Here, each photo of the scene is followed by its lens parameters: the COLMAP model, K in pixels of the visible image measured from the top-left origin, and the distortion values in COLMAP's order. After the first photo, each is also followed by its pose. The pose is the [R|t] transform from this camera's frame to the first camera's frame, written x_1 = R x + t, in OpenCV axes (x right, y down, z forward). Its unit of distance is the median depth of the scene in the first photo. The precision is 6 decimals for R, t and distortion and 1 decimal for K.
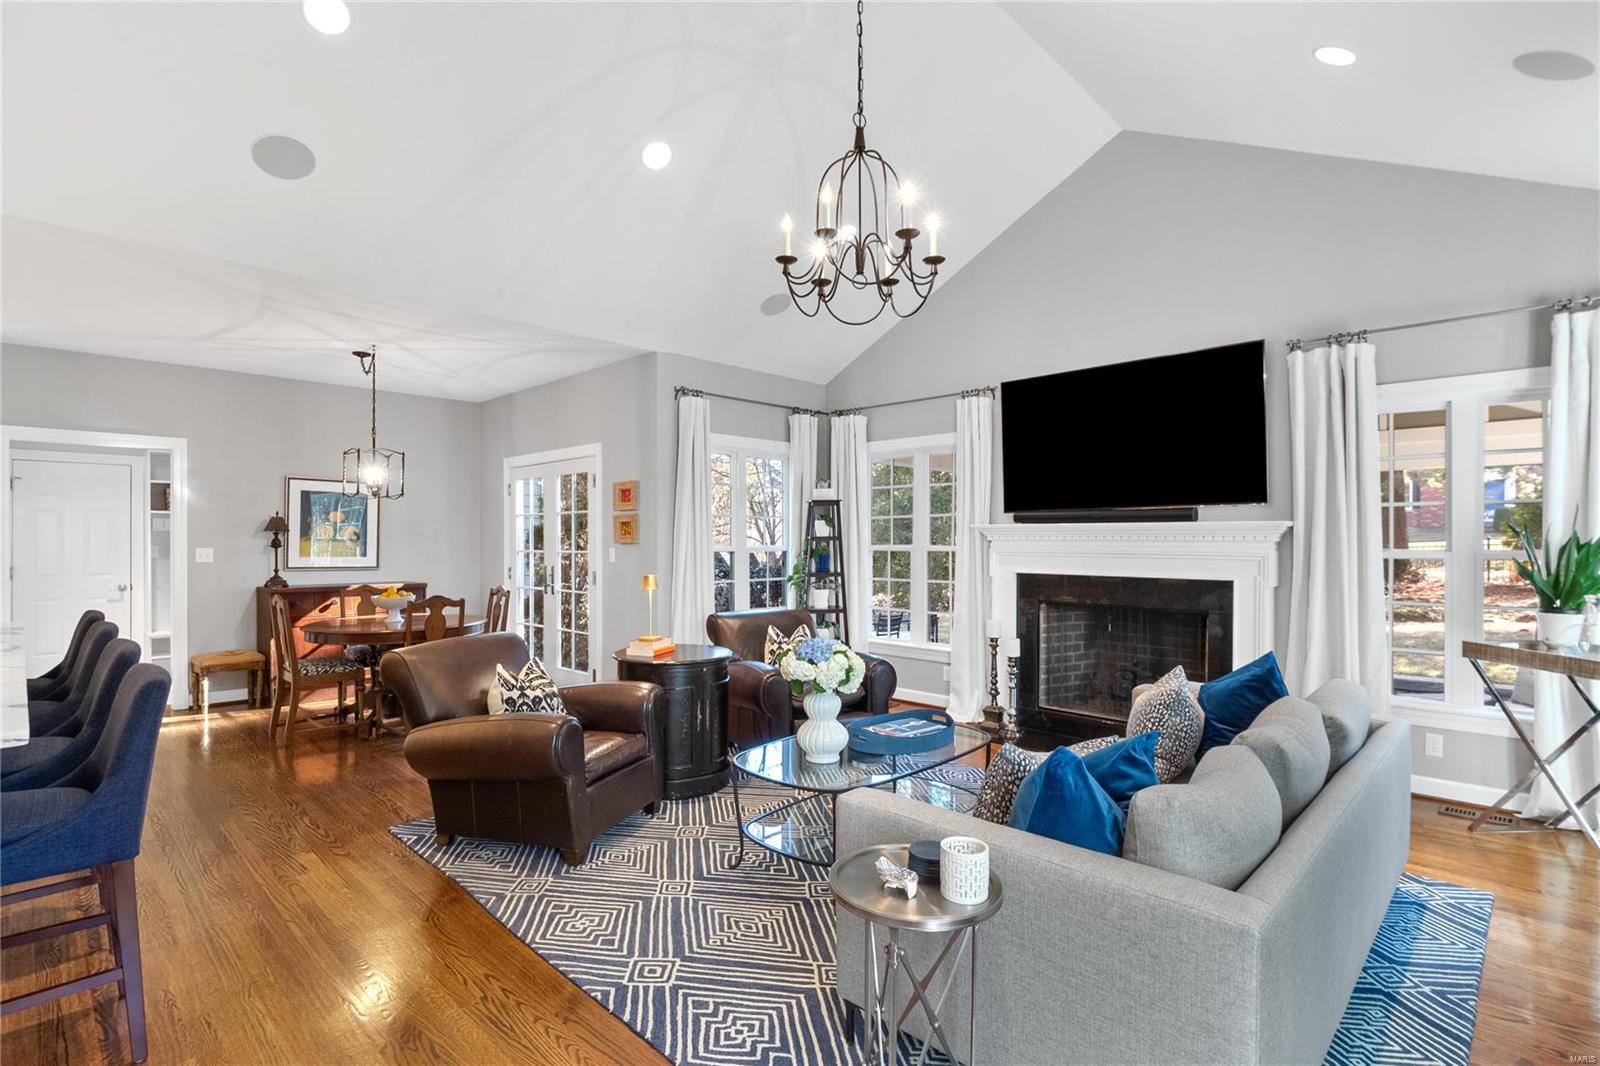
lens RADIAL K [[768.6, 0, 794.2], [0, 768.6, 541.7], [0, 0, 1]] dist [-0.013686, -0.000705]
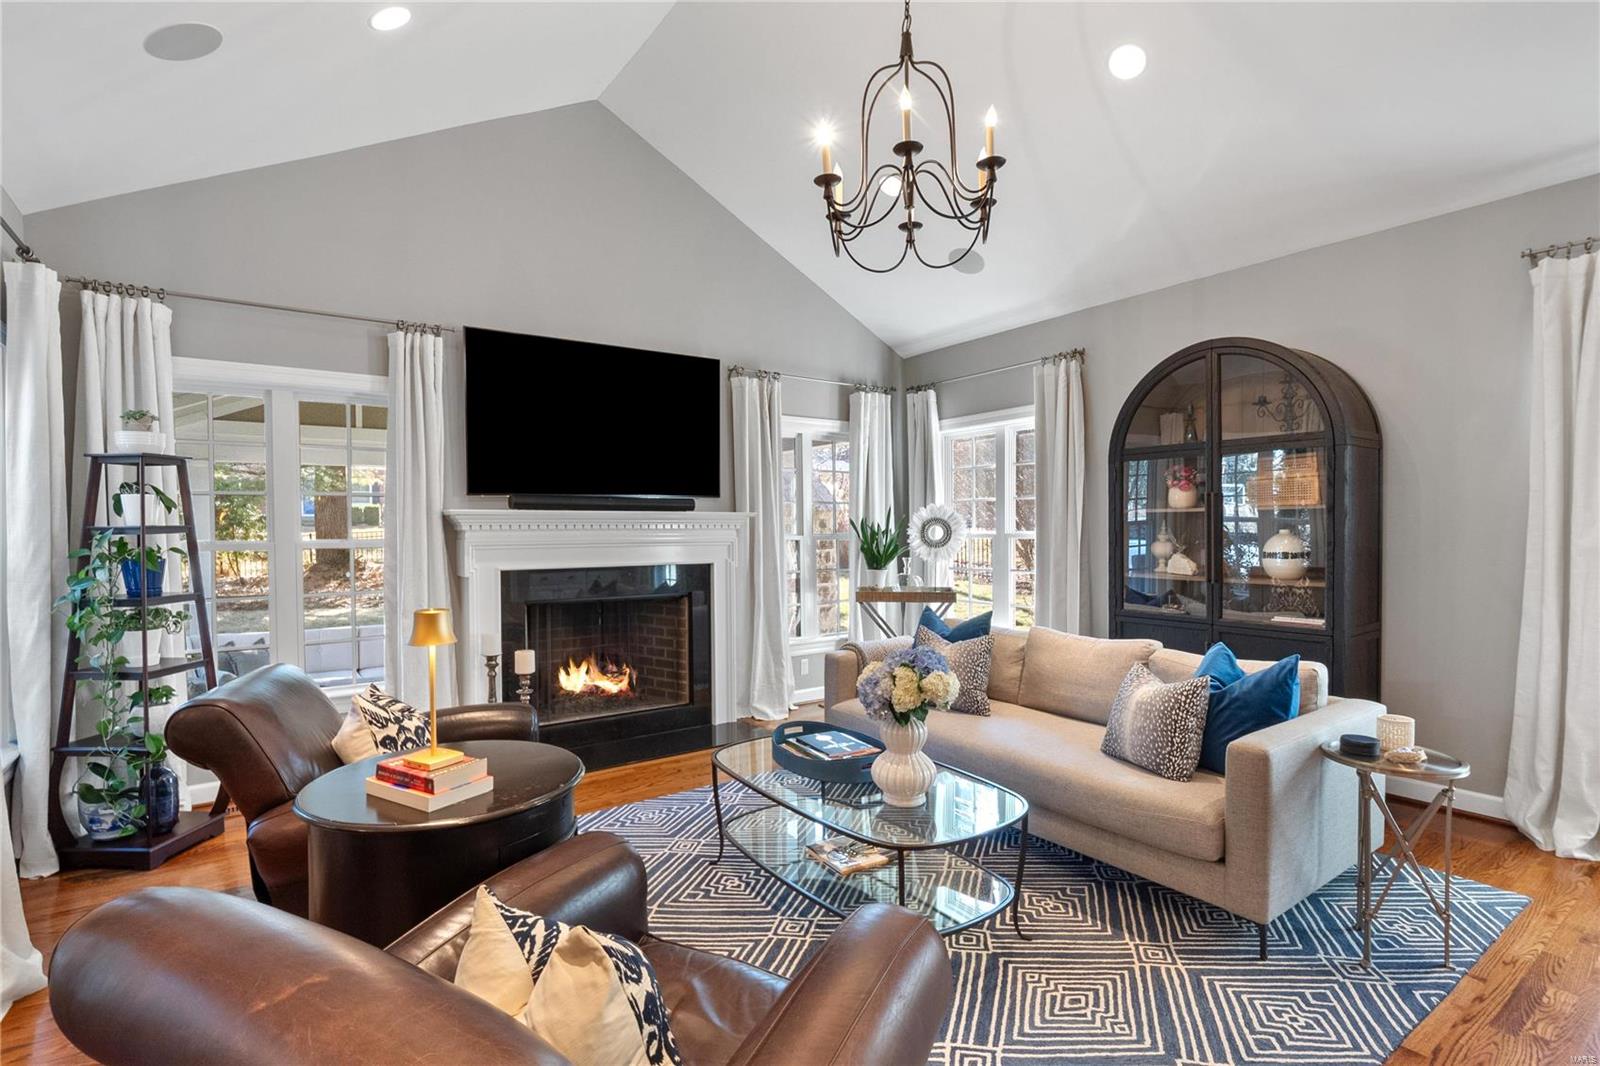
lens RADIAL K [[768.6, 0, 794.2], [0, 768.6, 541.7], [0, 0, 1]] dist [-0.013686, -0.000705]
pose [[0.167497, -0.018772, 0.985694, -0.427724], [0.009927, 0.999800, 0.017353, -0.000435], [-0.985823, 0.006879, 0.167650, 0.533169]]
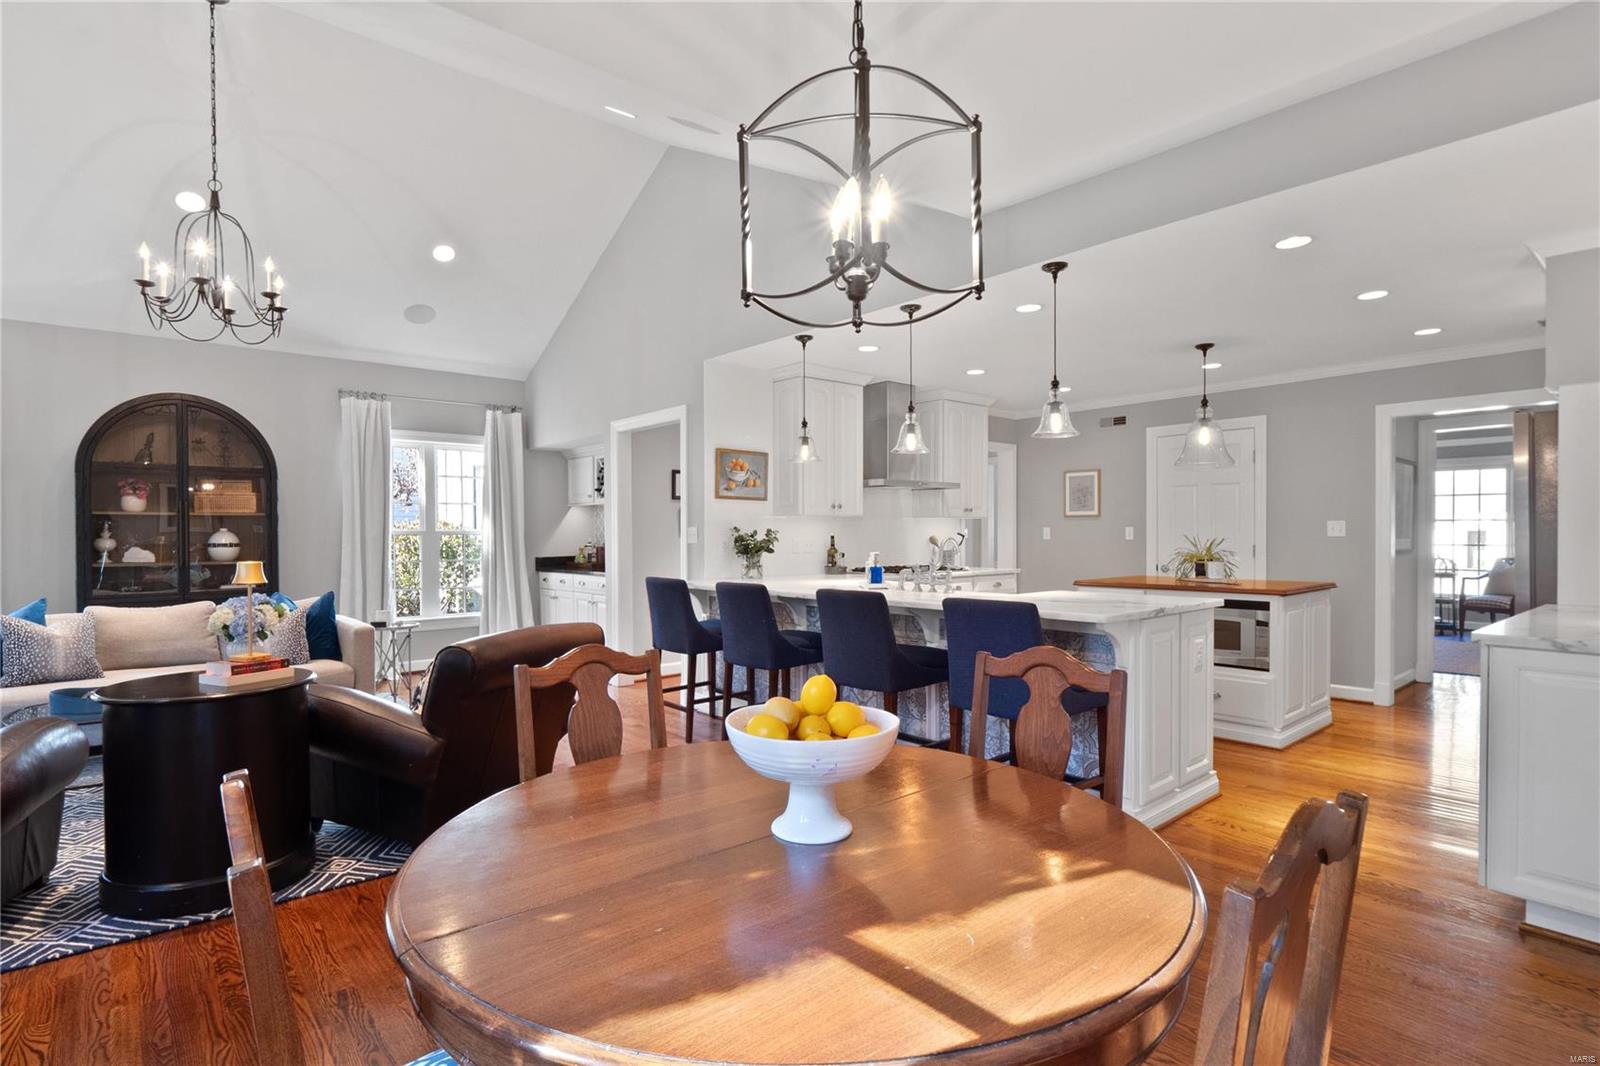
lens RADIAL K [[805.4, 0, 791.4], [0, 805.4, 531.3], [0, 0, 1]] dist [-0.006159, -0.000348]
pose [[-0.997240, 0.006480, 0.073966, -0.530526], [0.007139, 0.999937, 0.008648, 0.004577], [-0.073905, 0.009153, -0.997223, 1.206215]]
